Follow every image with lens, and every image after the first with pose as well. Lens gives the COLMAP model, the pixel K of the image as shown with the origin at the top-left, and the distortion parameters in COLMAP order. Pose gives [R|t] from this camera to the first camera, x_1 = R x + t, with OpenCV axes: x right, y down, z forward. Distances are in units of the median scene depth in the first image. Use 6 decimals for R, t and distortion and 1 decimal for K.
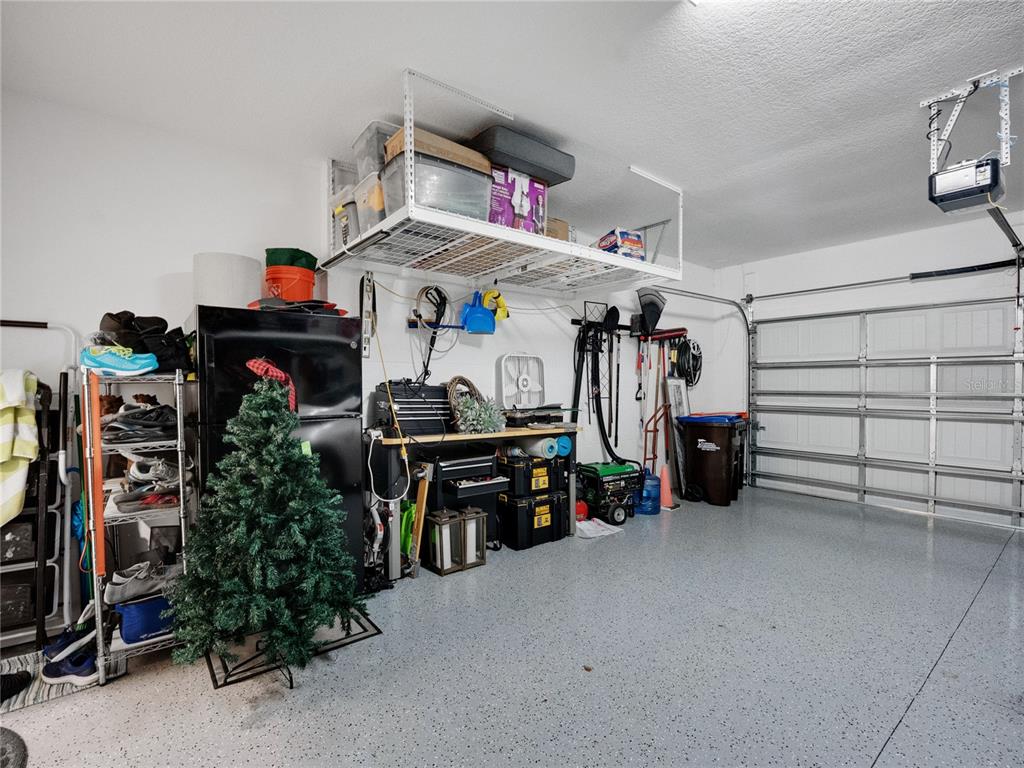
lens RADIAL K [[469.3, 0, 496.1], [0, 469.3, 388.2], [0, 0, 1]] dist [-0.015396, 0.000336]
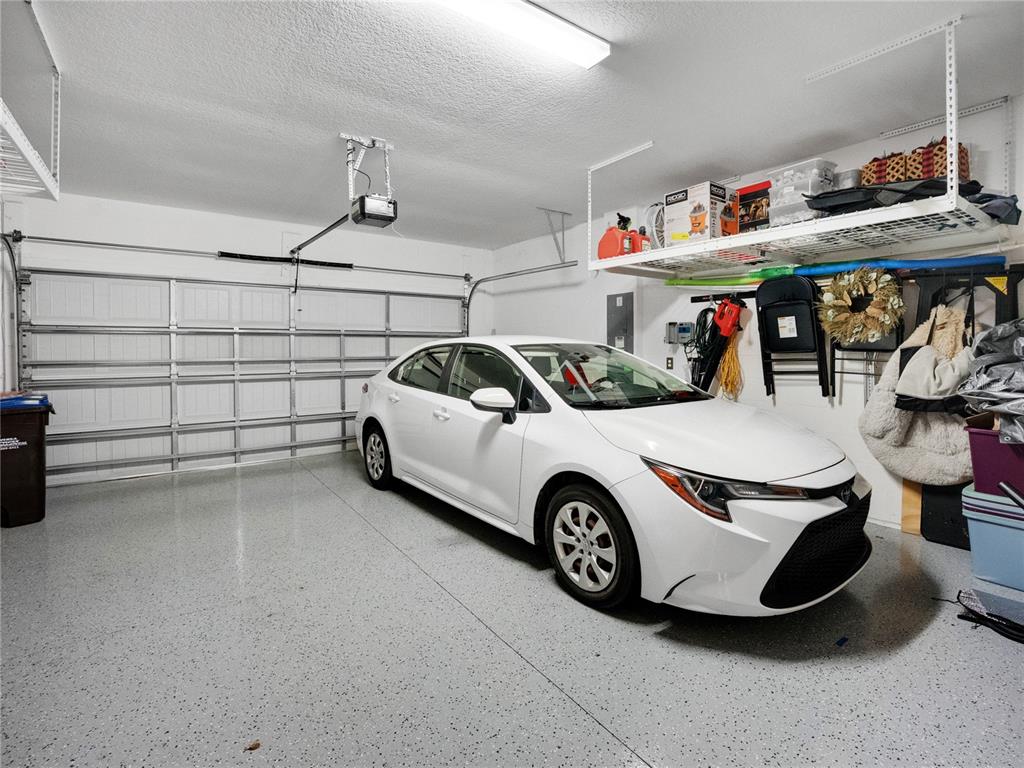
lens RADIAL K [[488.2, 0, 515.5], [0, 488.2, 363.7], [0, 0, 1]] dist [-0.024850, 0.000034]
pose [[0.027174, -0.026972, 0.999267, -0.223445], [0.010982, 0.999584, 0.026682, -0.002948], [-0.999570, 0.010249, 0.027459, 0.246468]]
